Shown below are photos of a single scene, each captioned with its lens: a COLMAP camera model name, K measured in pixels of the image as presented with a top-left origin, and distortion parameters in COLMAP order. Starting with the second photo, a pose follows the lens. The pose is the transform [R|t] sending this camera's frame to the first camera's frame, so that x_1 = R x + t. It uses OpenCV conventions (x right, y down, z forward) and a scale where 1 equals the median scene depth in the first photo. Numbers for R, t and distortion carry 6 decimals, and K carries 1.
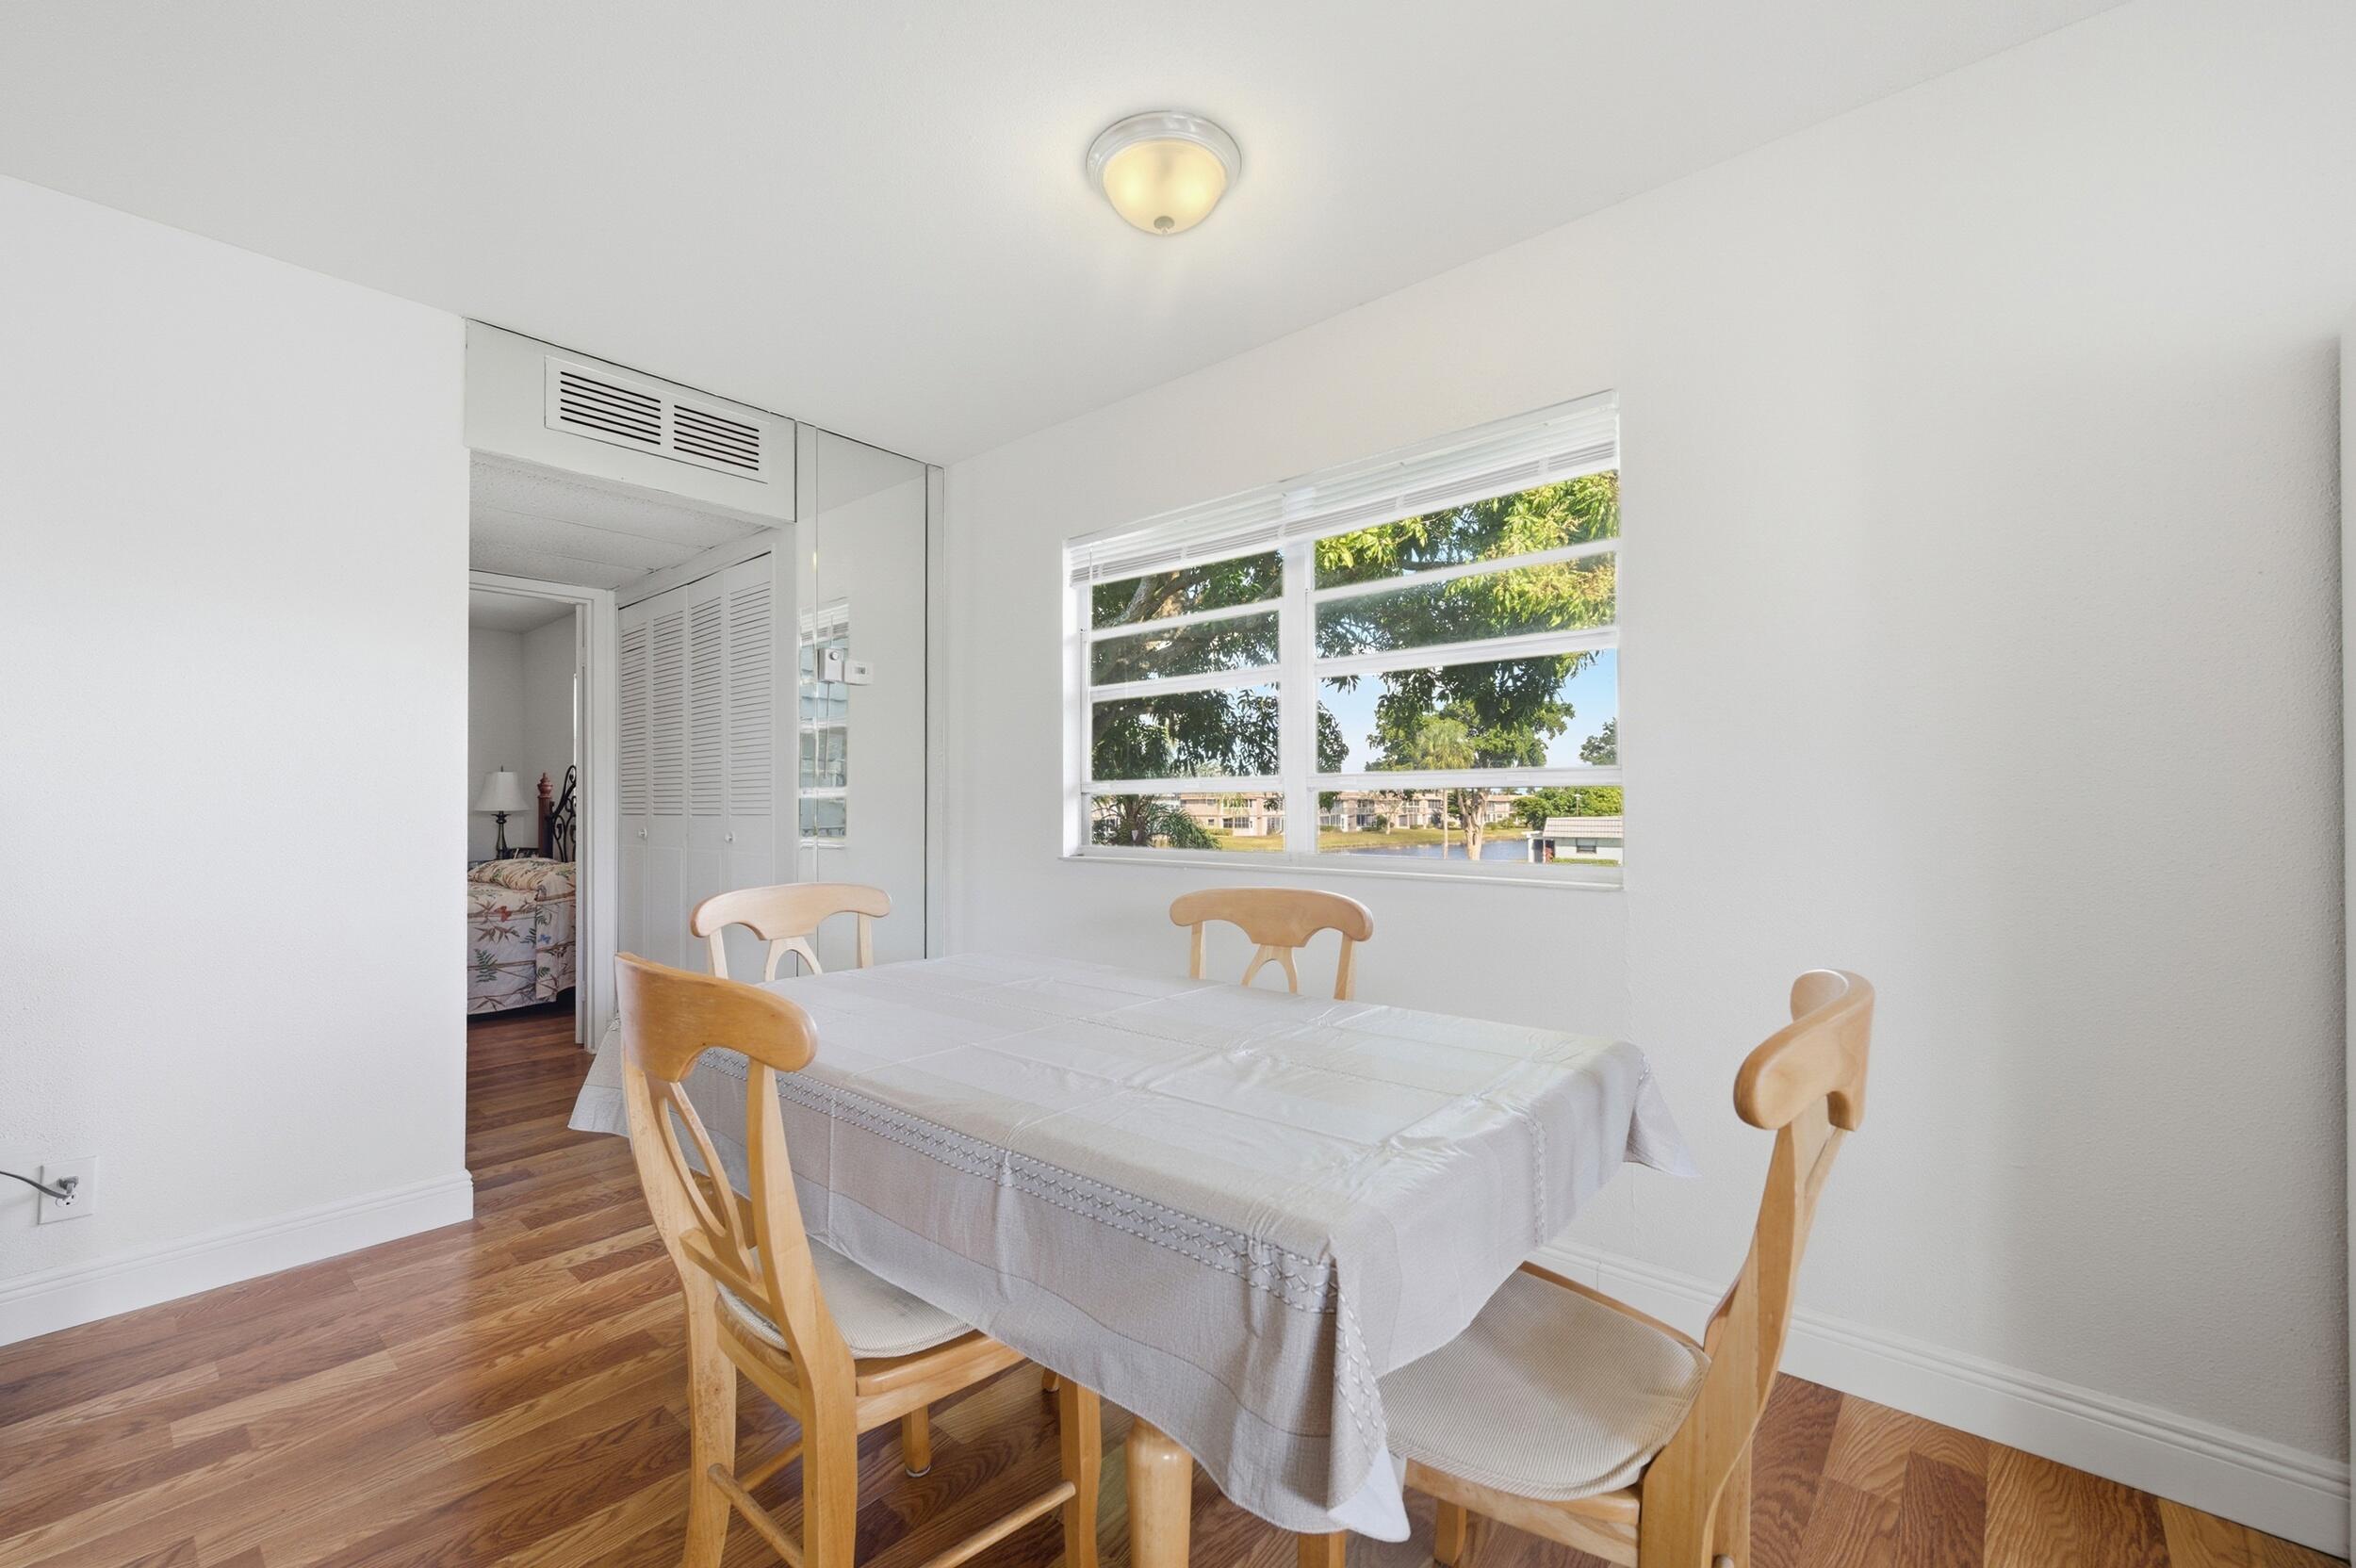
lens RADIAL K [[972.8, 0, 1171.7], [0, 972.8, 774.8], [0, 0, 1]] dist [0.005864, -0.002312]
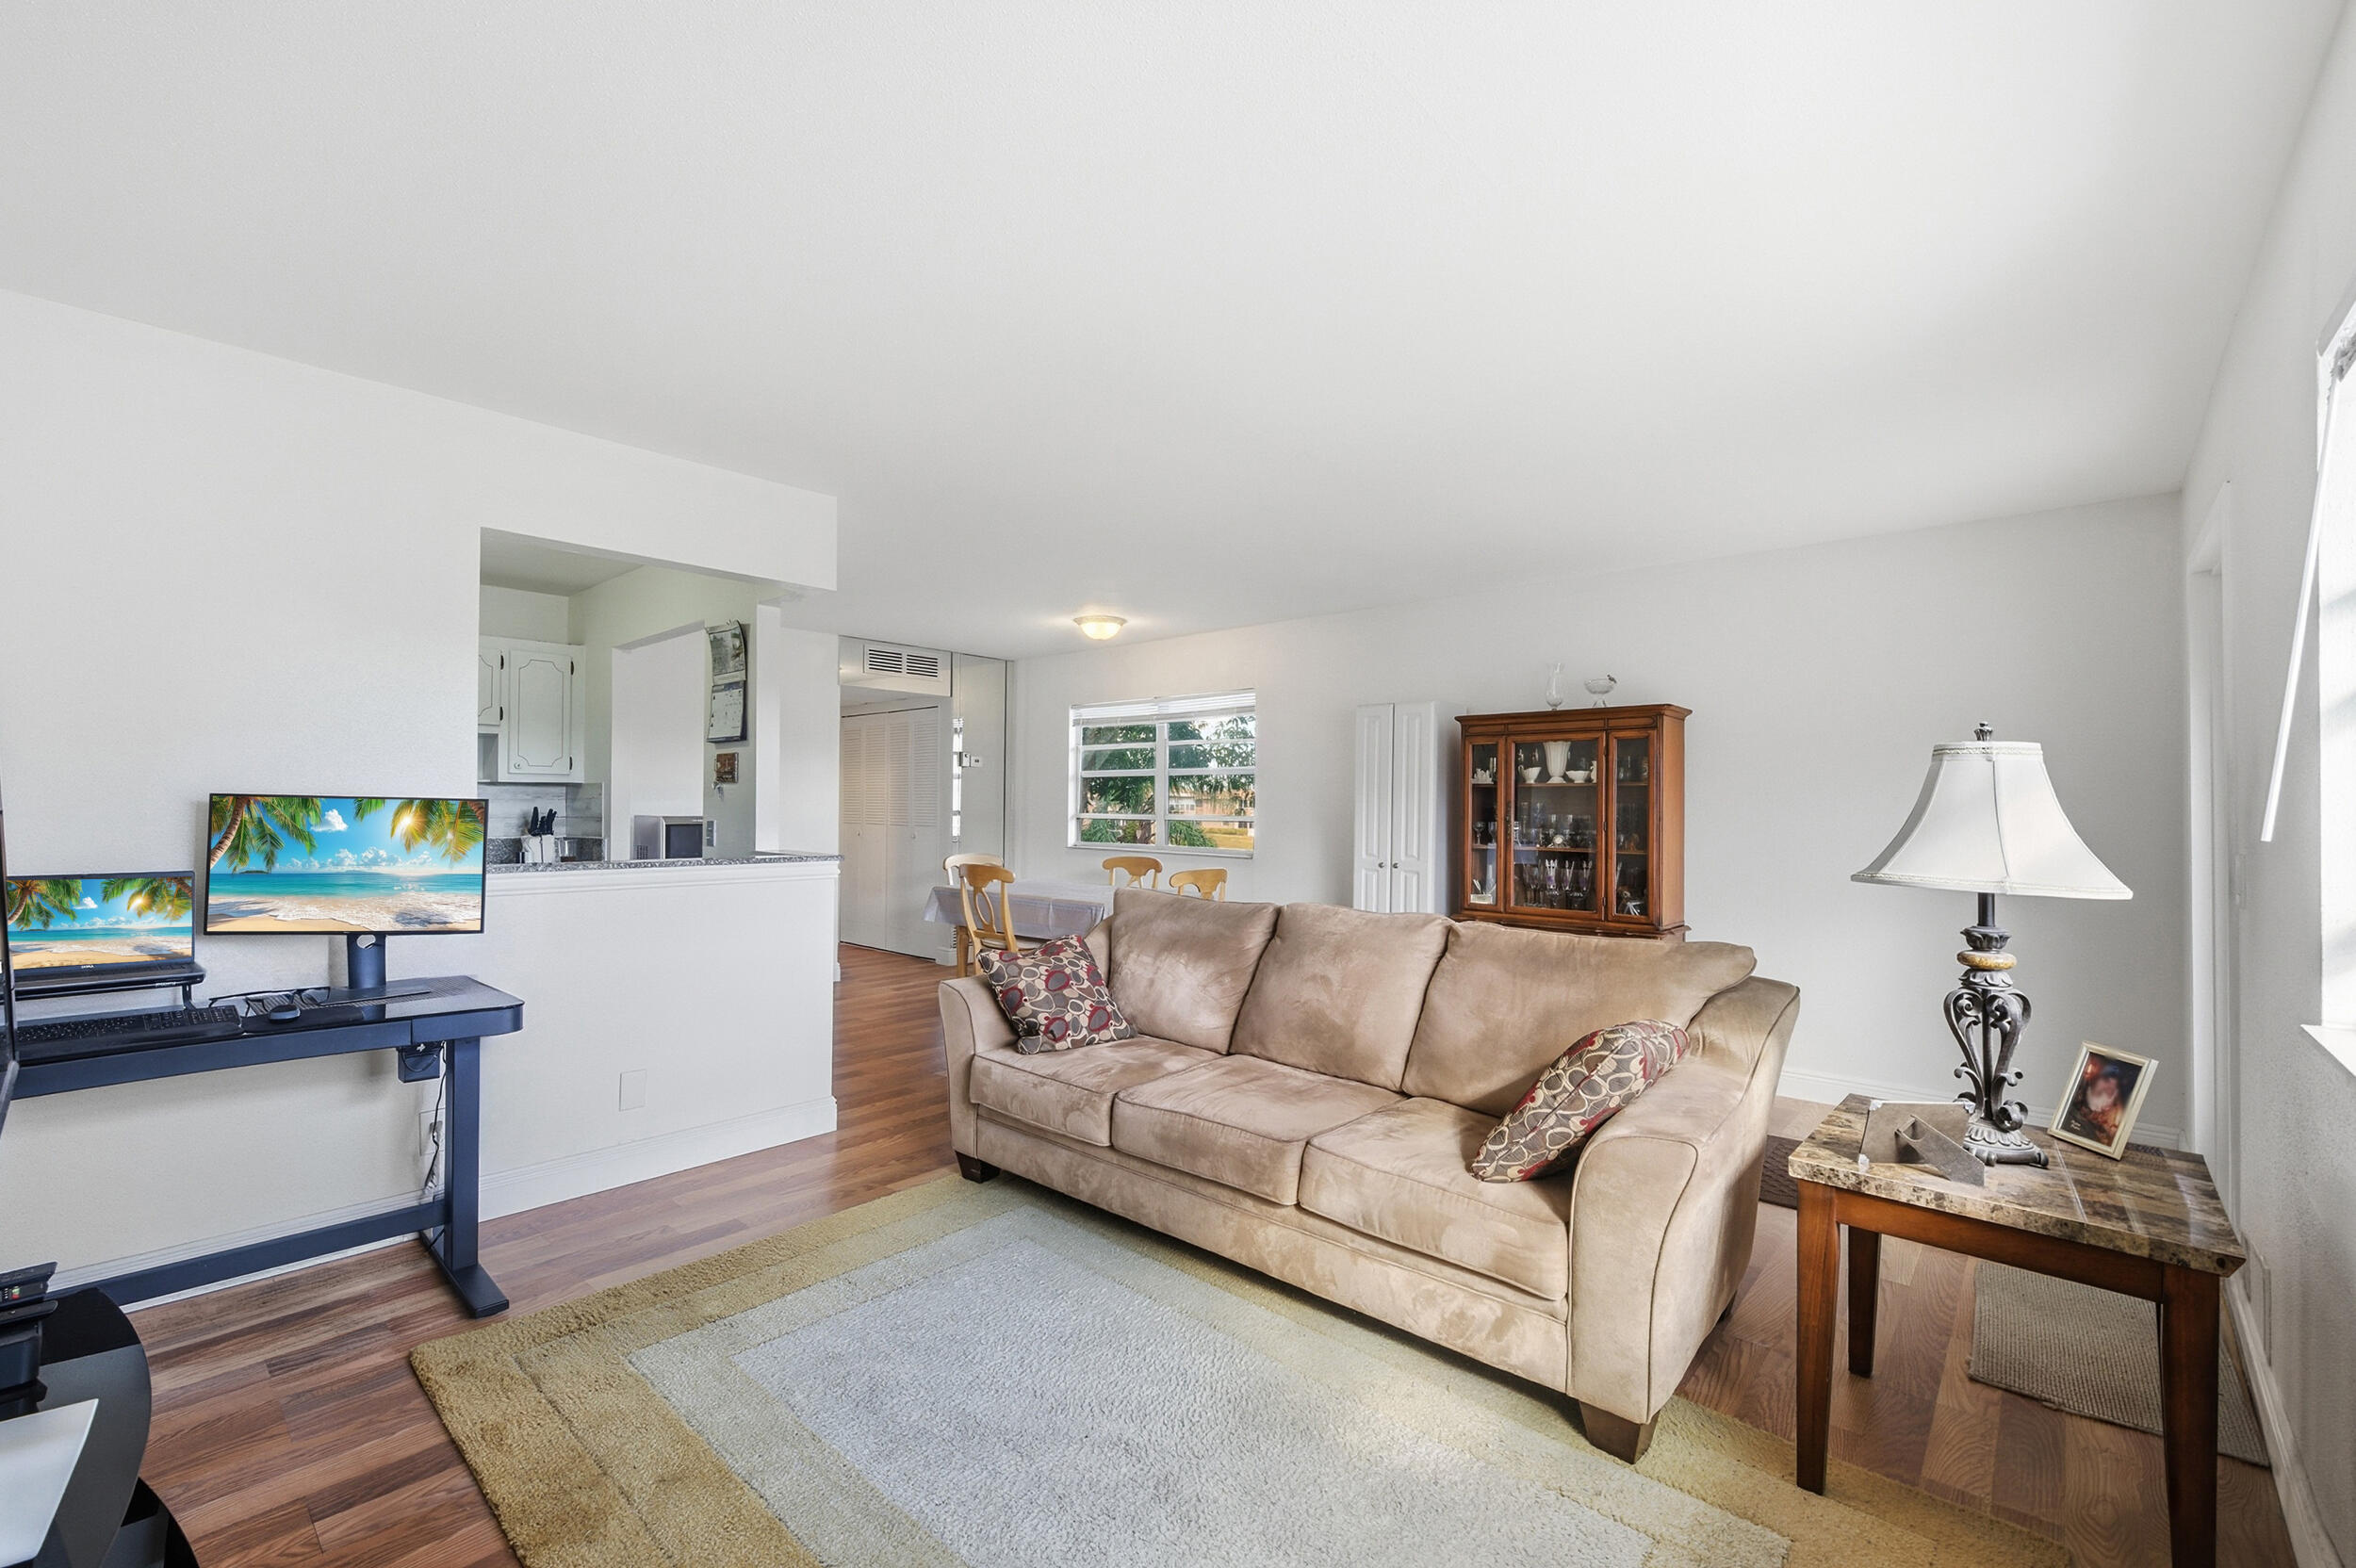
lens RADIAL K [[972.8, 0, 1156.2], [0, 972.8, 788.5], [0, 0, 1]] dist [0.005864, -0.002312]
pose [[0.999339, 0.009014, -0.035205, 0.184593], [-0.008457, 0.999837, 0.015924, -0.094932], [0.035343, -0.015616, 0.999253, -1.354539]]
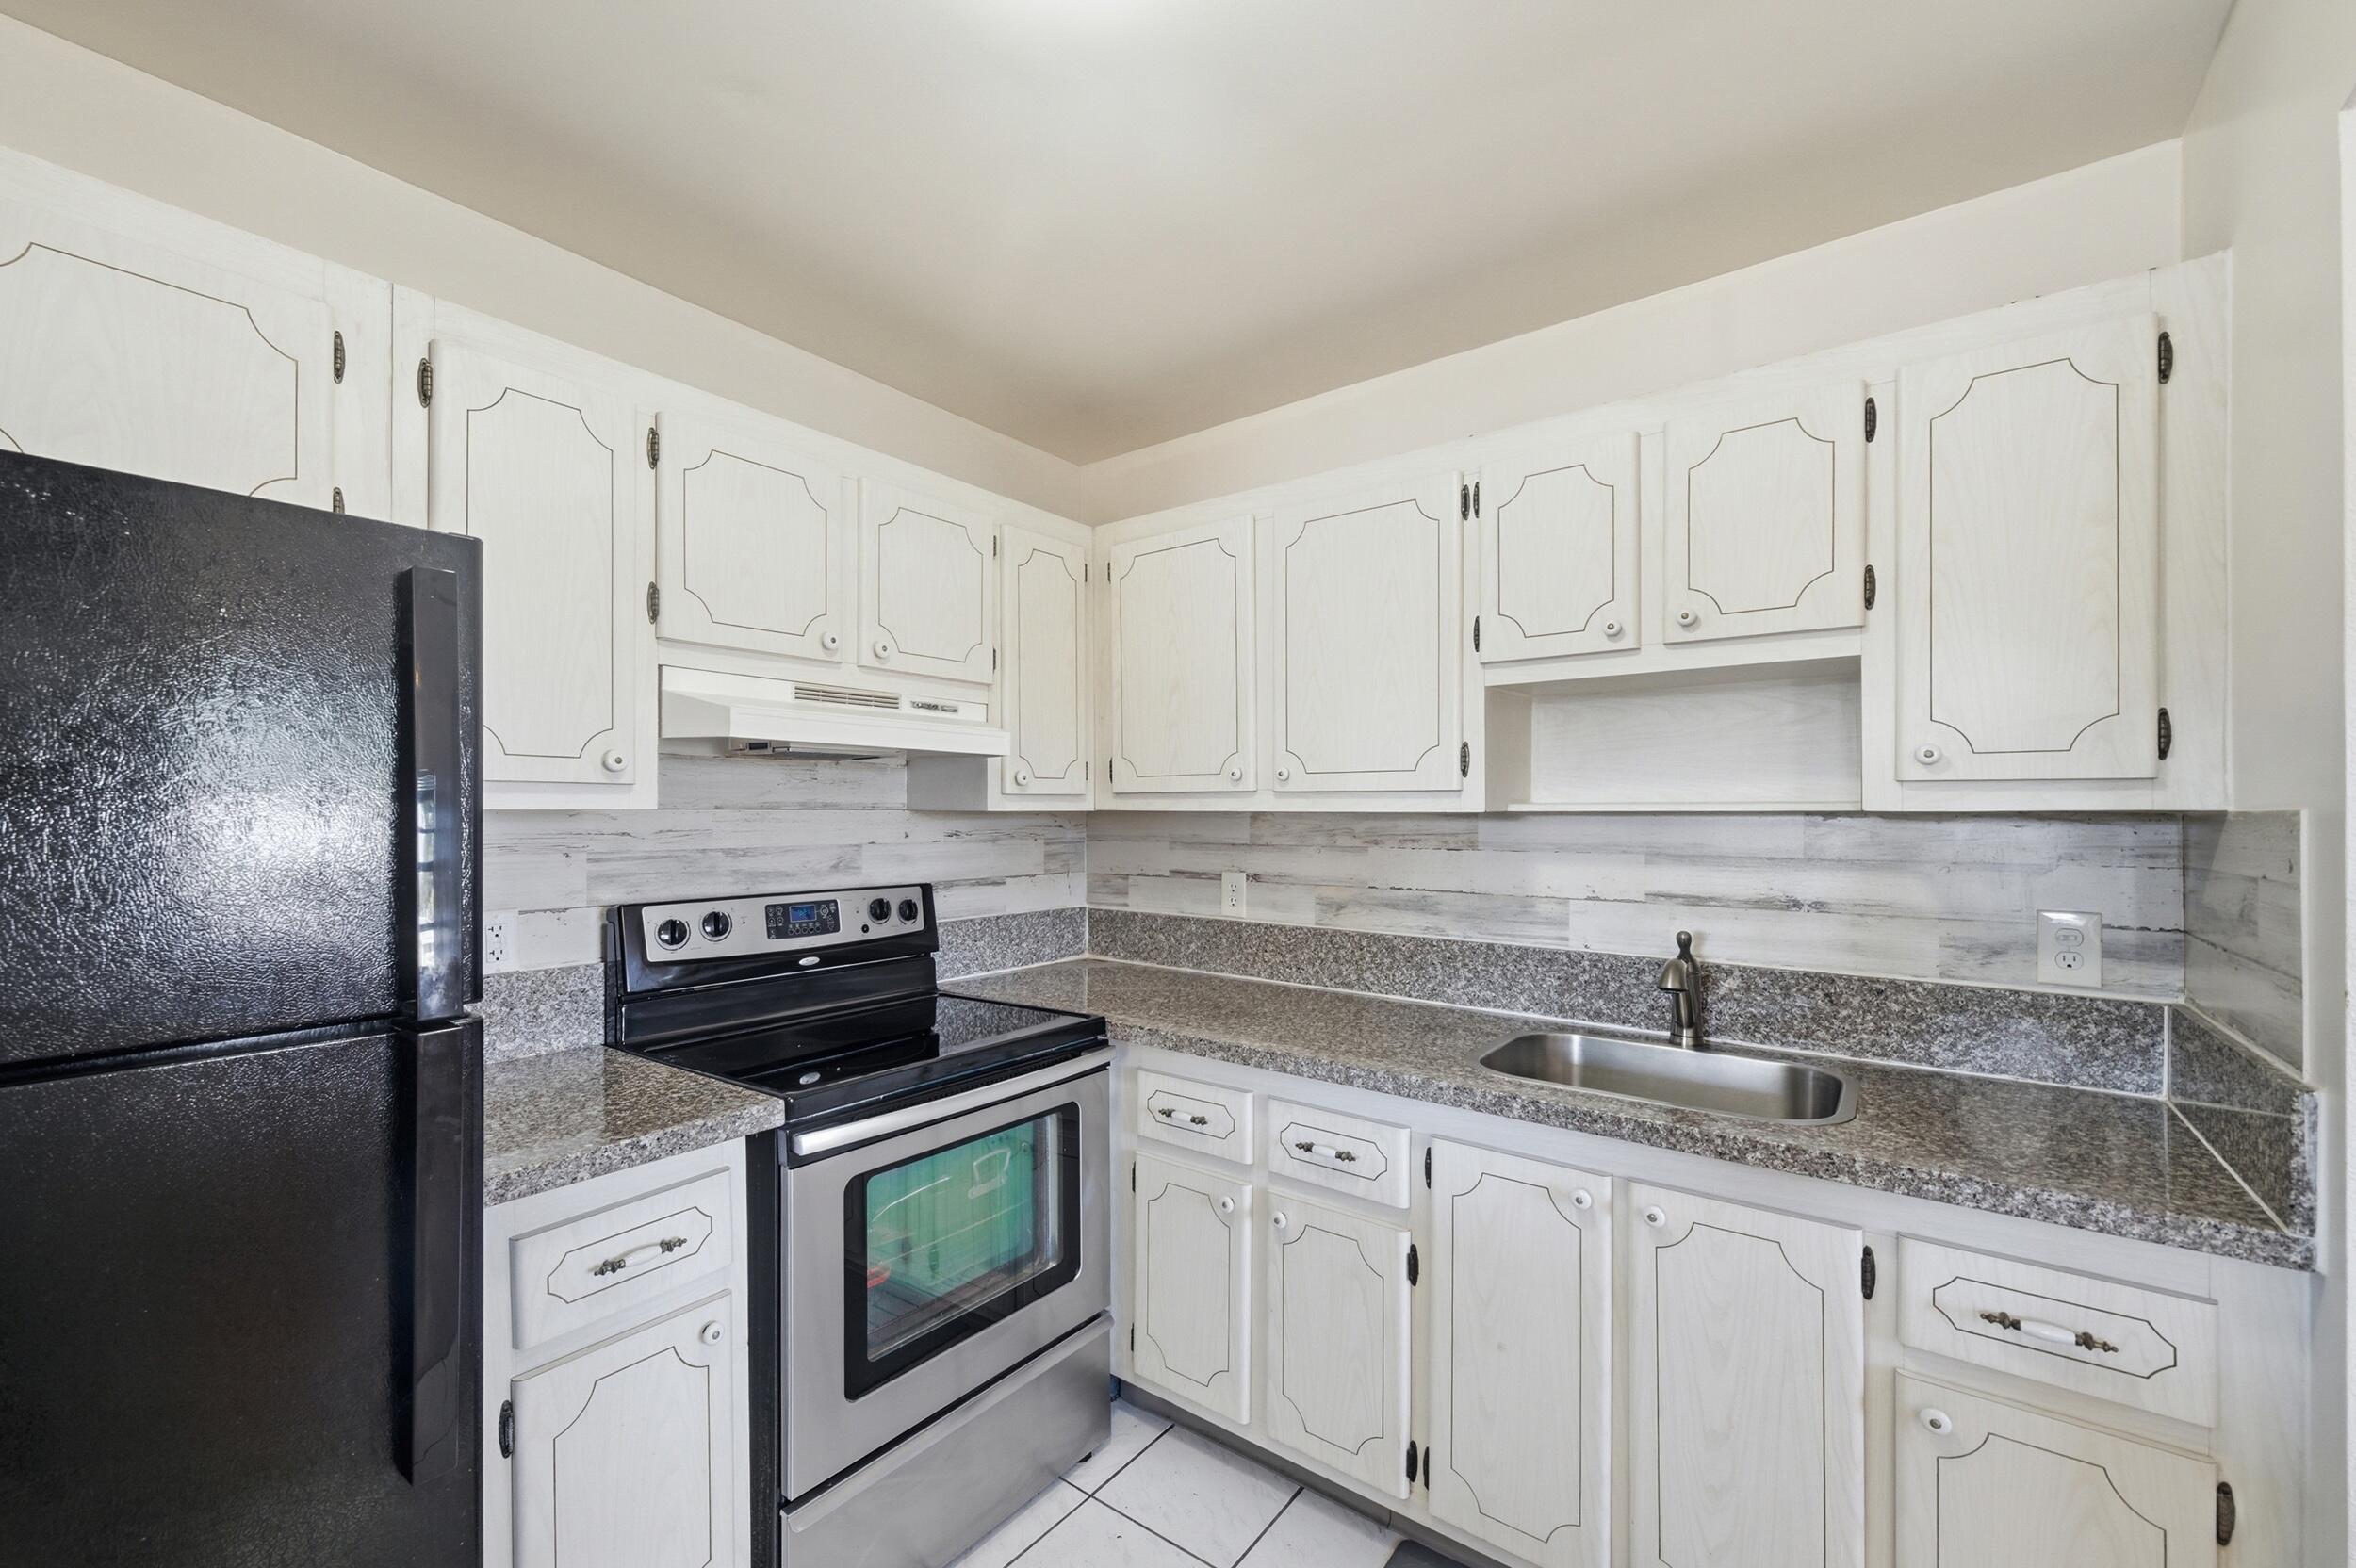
lens RADIAL K [[972.8, 0, 1142.6], [0, 972.8, 802.8], [0, 0, 1]] dist [0.005864, -0.002312]
pose [[0.034105, -0.003395, -0.999412, -0.498577], [0.028904, 0.999579, -0.002409, -0.084646], [0.999000, -0.028805, 0.034189, -0.125571]]
